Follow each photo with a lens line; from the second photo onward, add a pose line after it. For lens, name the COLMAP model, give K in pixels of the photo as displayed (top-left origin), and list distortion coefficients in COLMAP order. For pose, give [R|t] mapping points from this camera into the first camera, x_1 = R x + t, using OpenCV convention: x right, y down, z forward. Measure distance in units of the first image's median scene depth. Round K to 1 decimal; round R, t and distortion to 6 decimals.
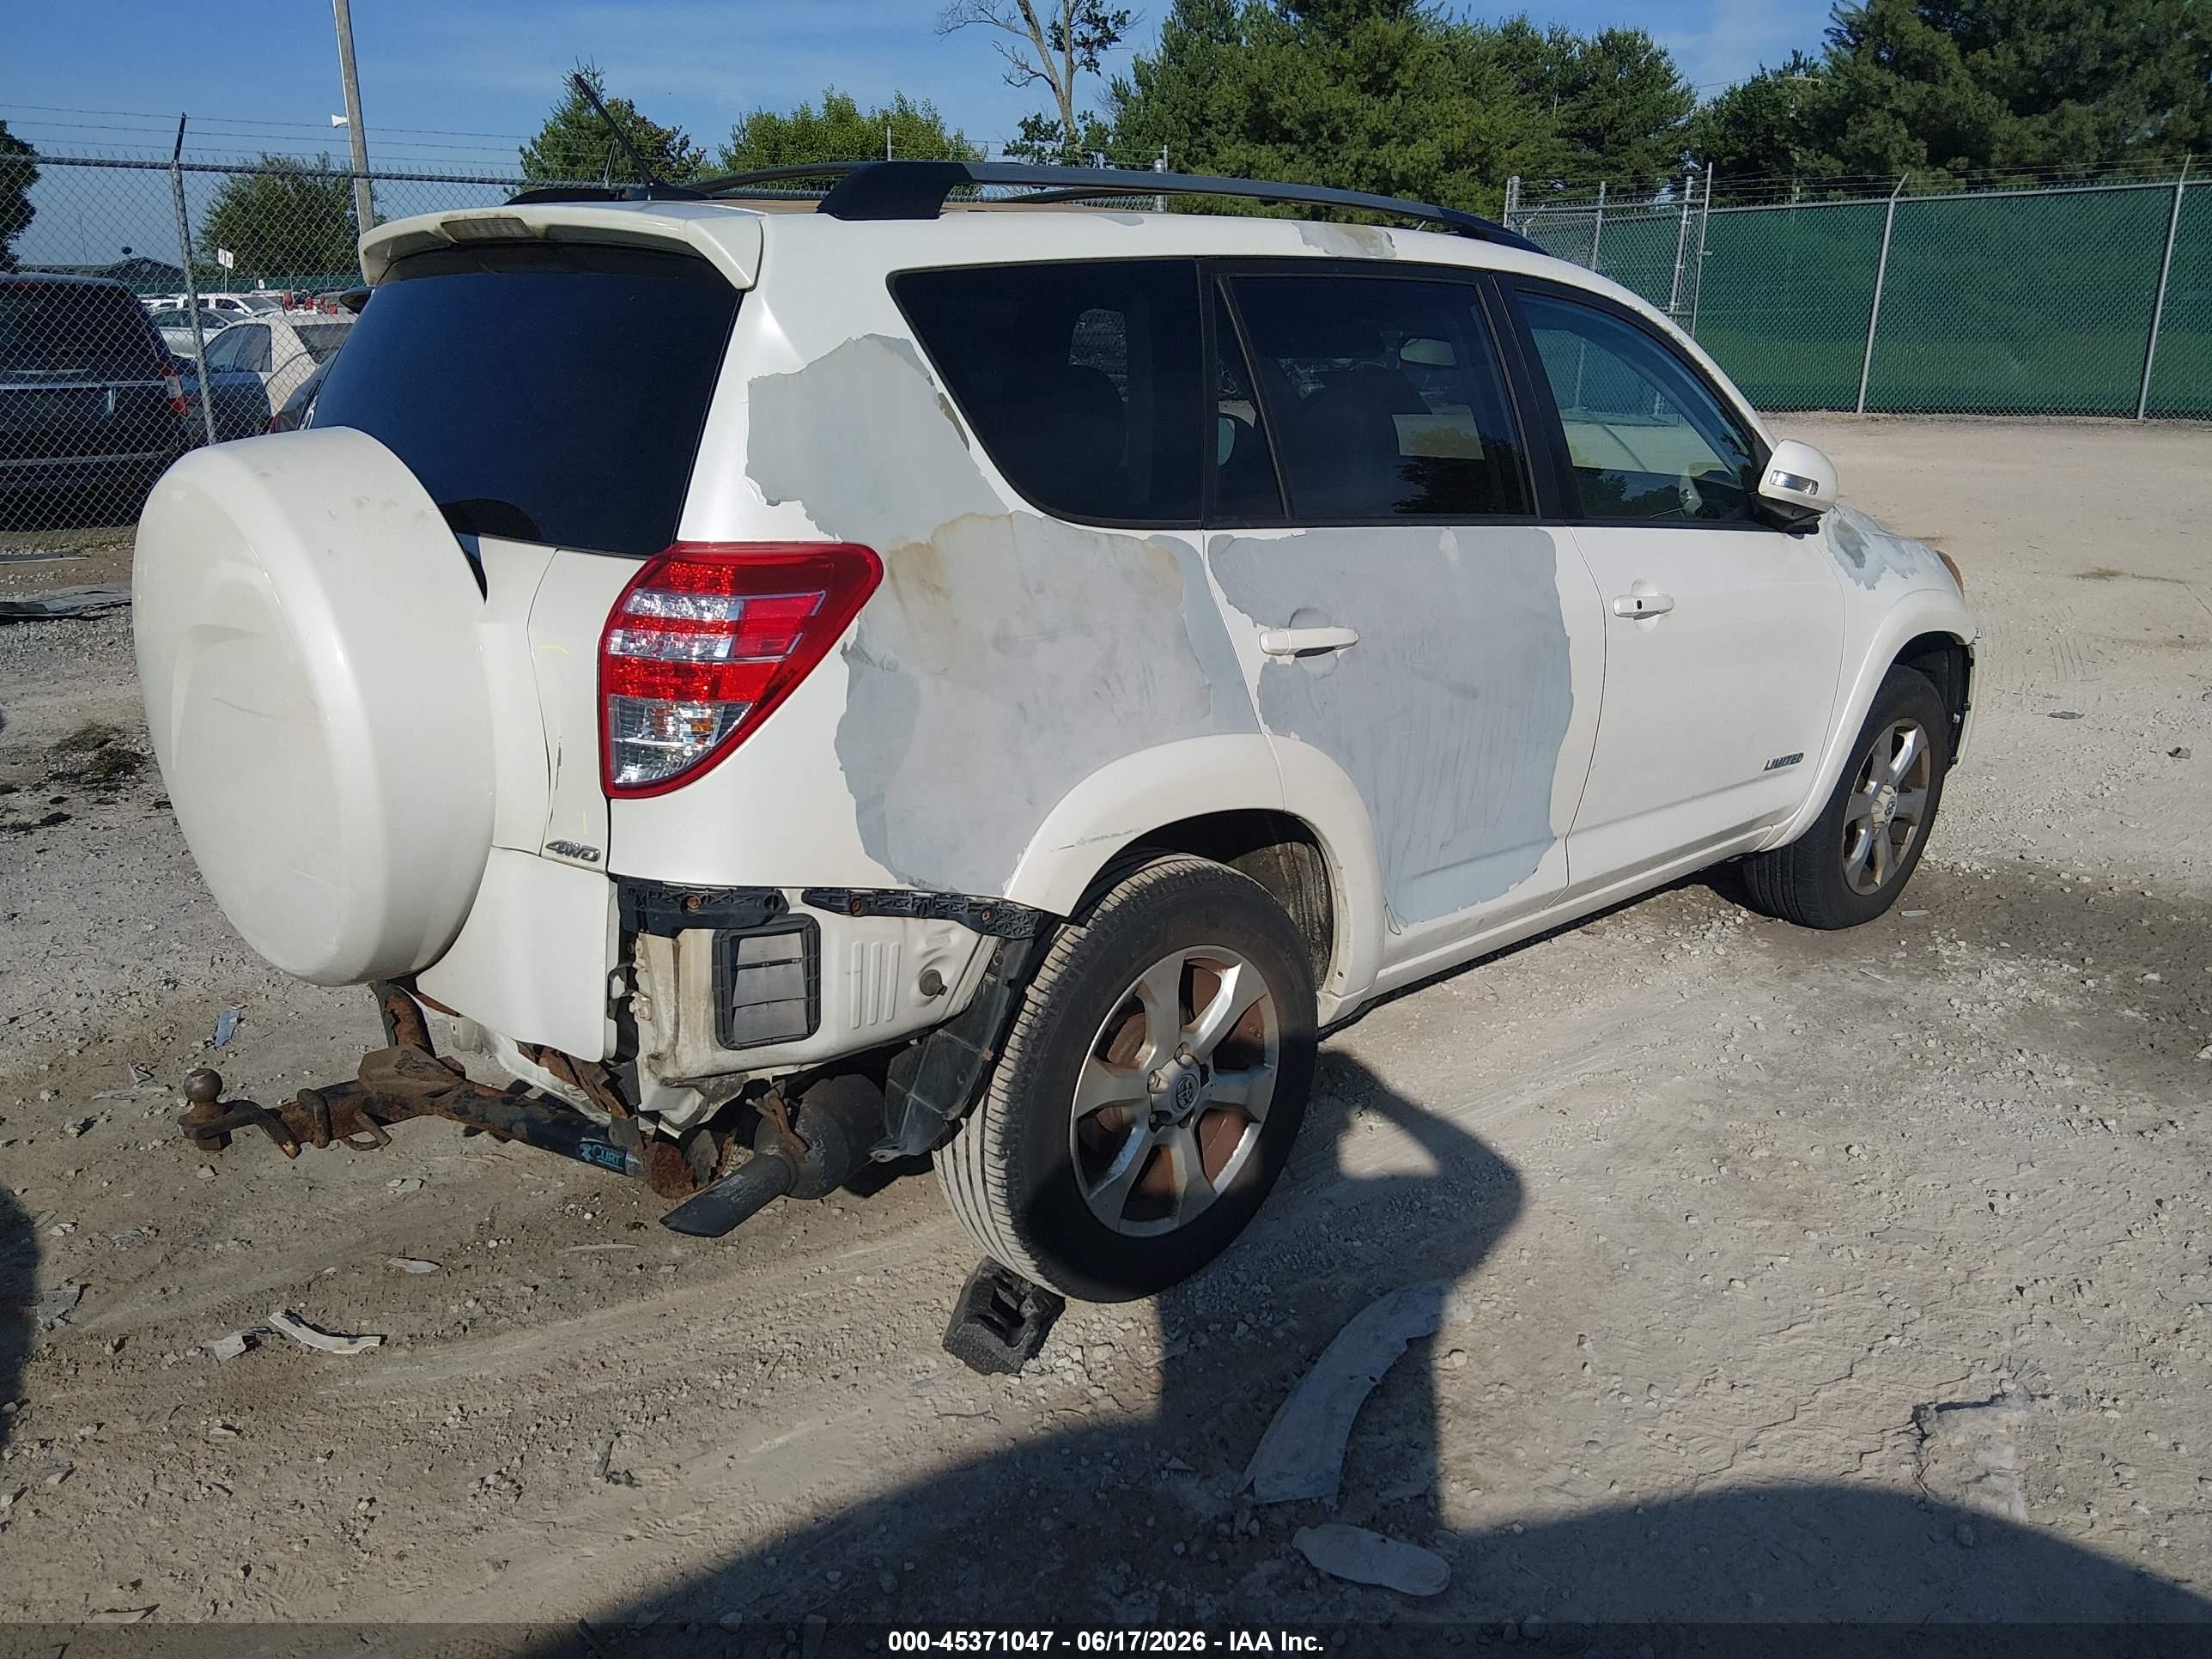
lens RADIAL K [[1681.5, 0, 1064.2], [0, 1681.5, 793.6], [0, 0, 1]] dist [0.071564, -0.103988]
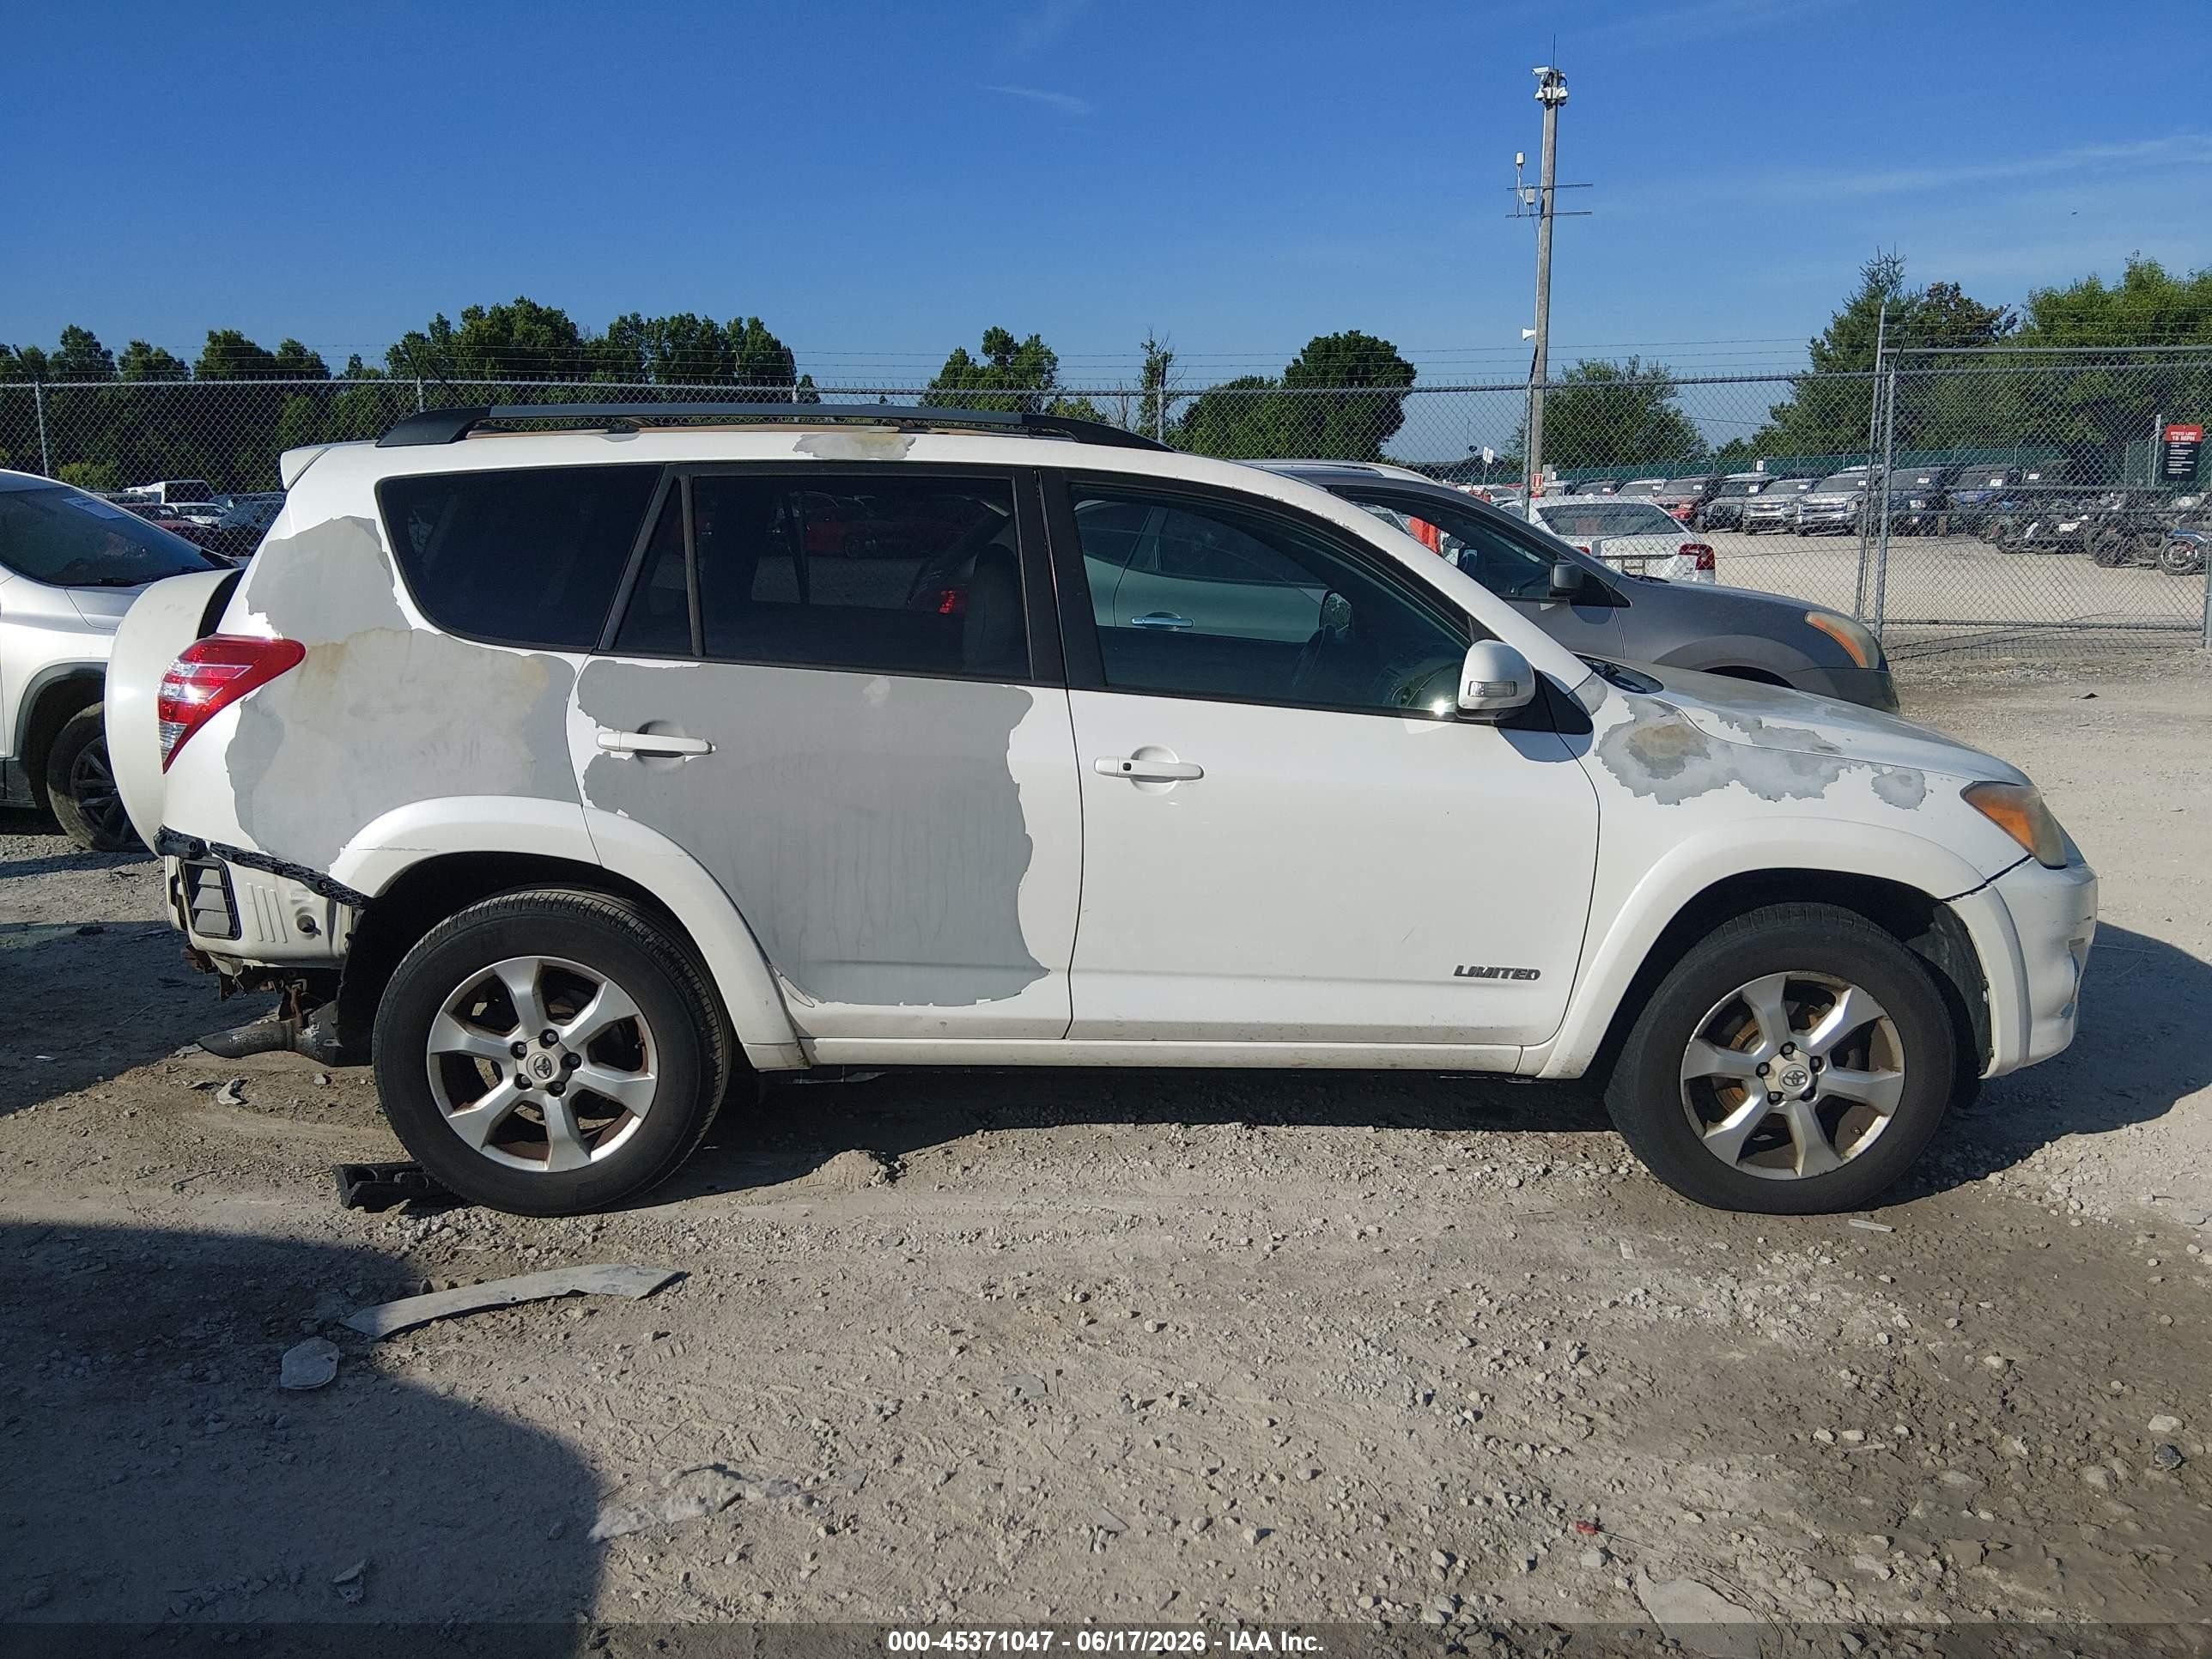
lens RADIAL K [[1681.5, 0, 1126.3], [0, 1681.5, 793.1], [0, 0, 1]] dist [0.071564, -0.103988]
pose [[0.757595, 0.109019, -0.643556, 1.369025], [-0.175271, 0.983720, -0.039687, -0.070200], [0.628752, 0.142863, 0.764369, 0.243424]]
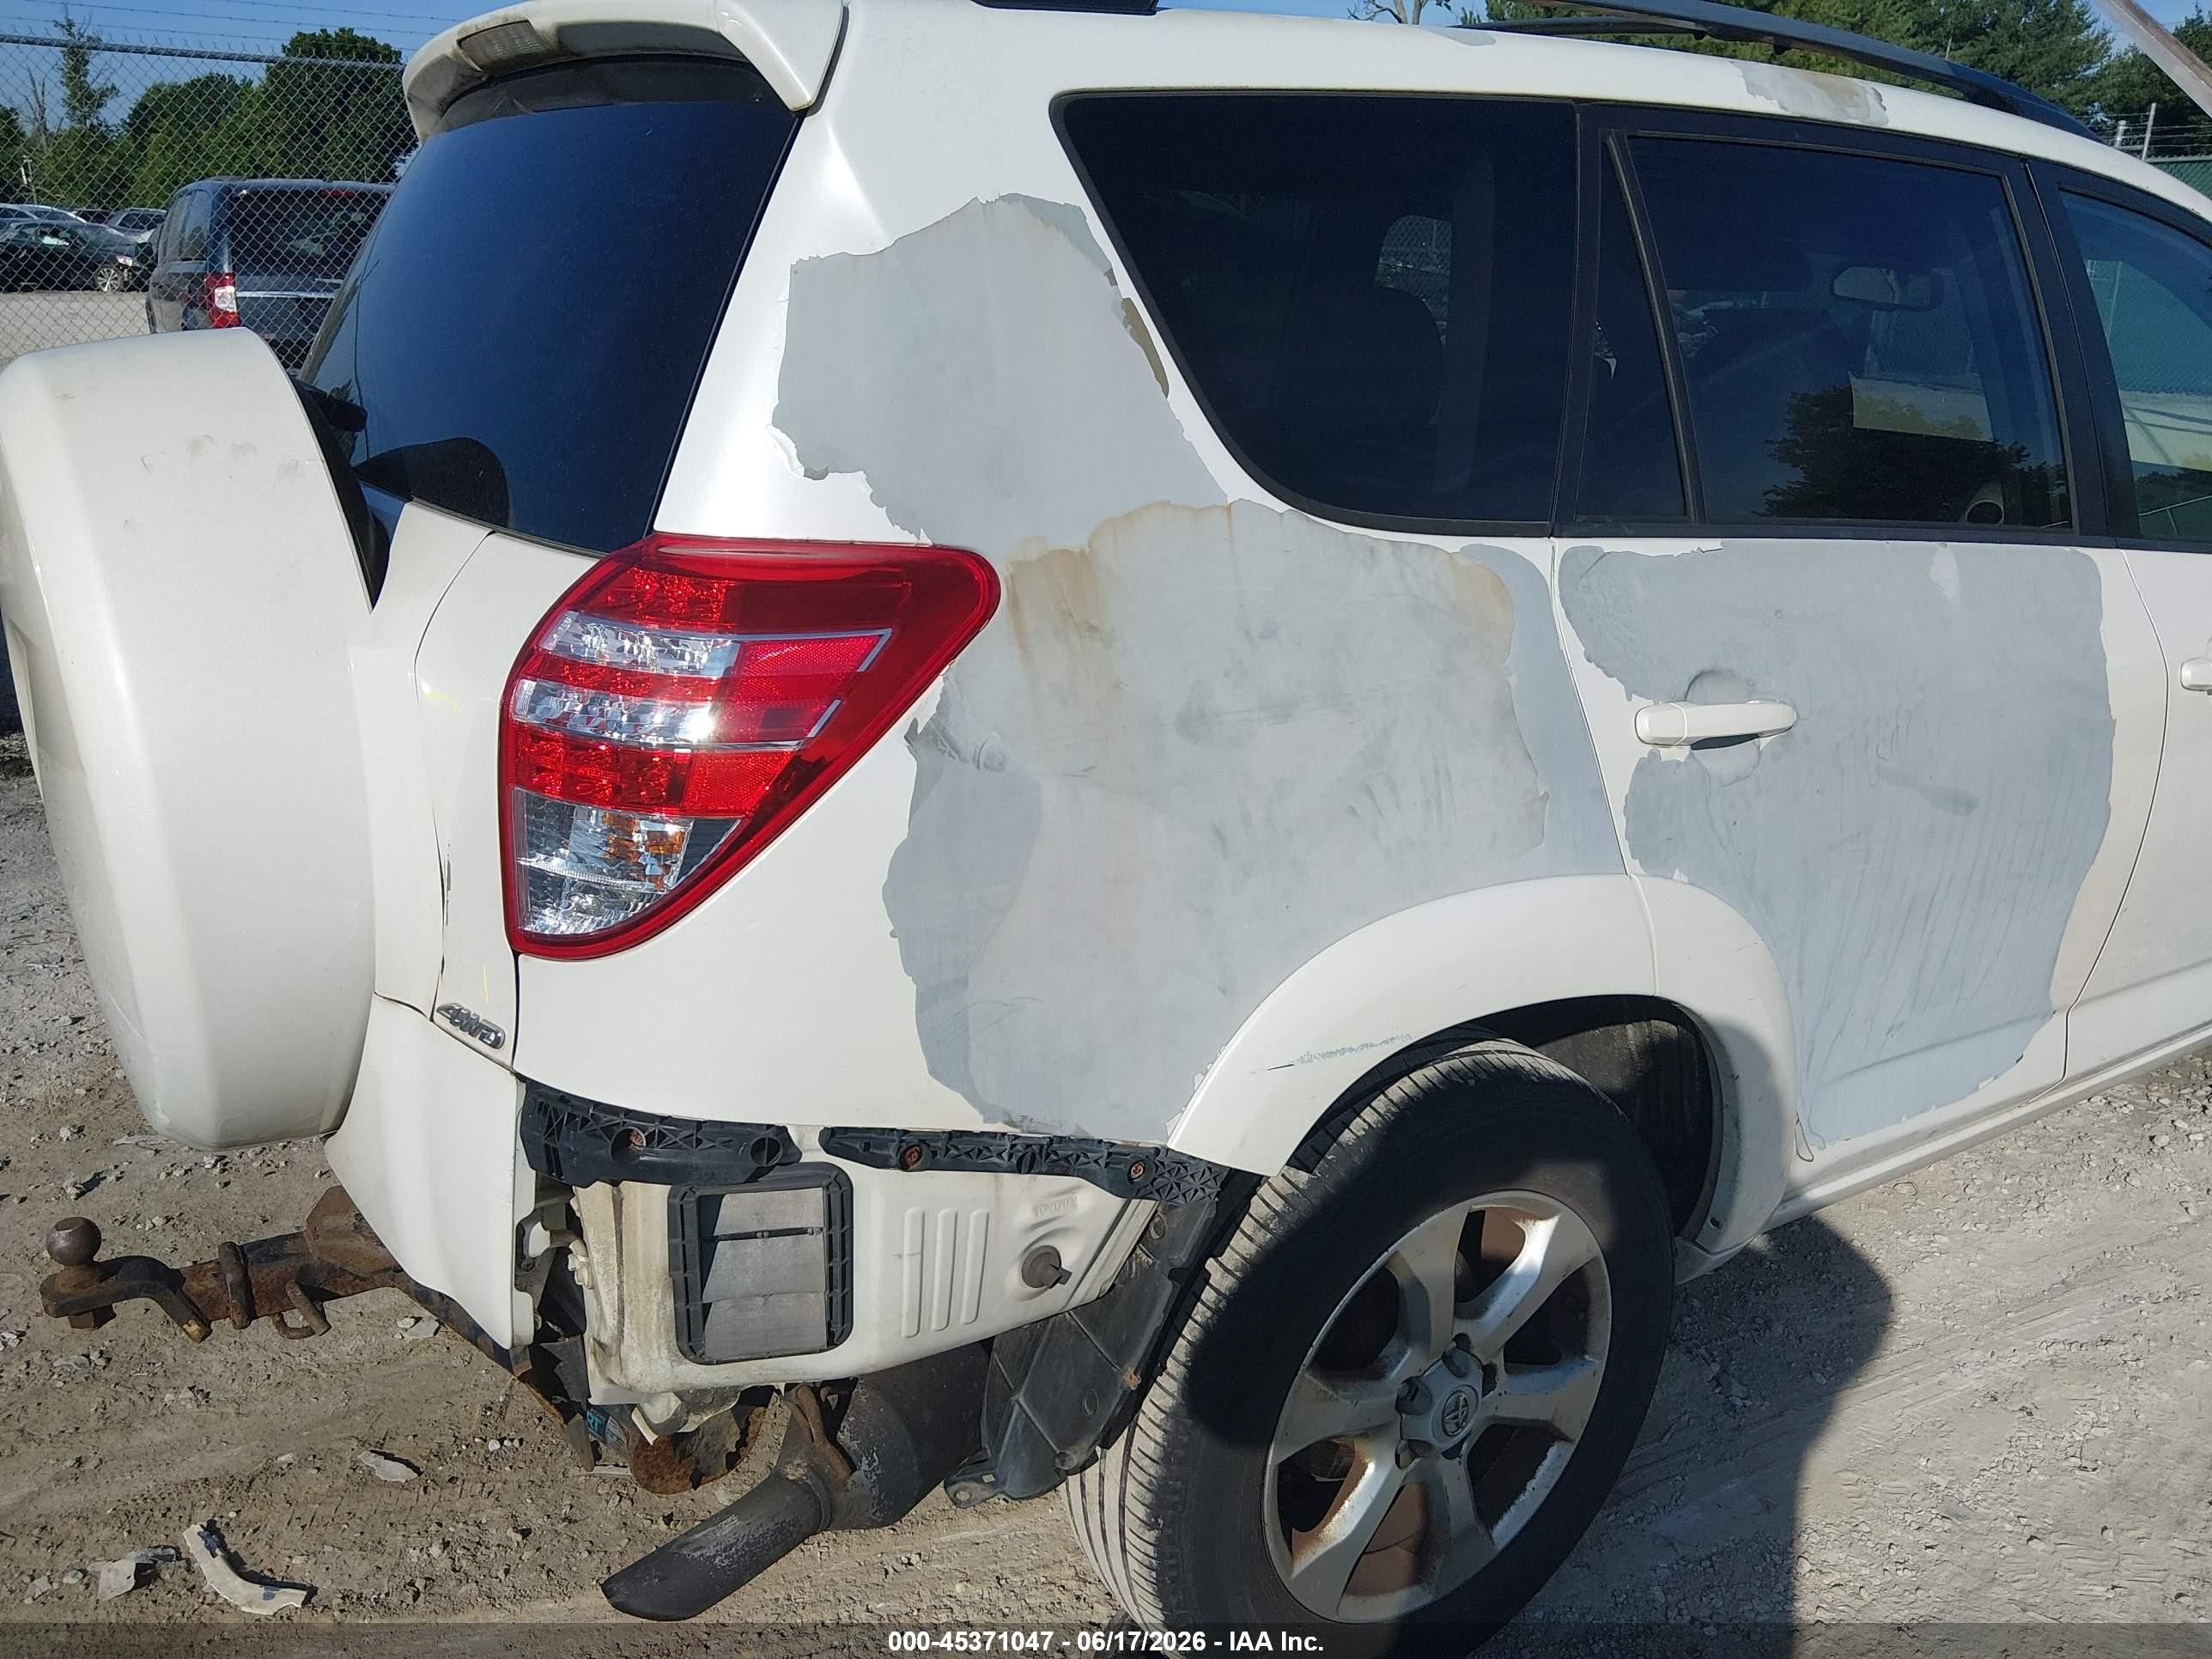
lens RADIAL K [[1681.5, 0, 1091.2], [0, 1681.5, 790.7], [0, 0, 1]] dist [0.071564, -0.103988]
pose [[0.984670, 0.073561, -0.158159, 0.020898], [-0.068849, 0.997010, 0.035078, -0.076759], [0.160267, -0.023651, 0.986790, 0.370420]]
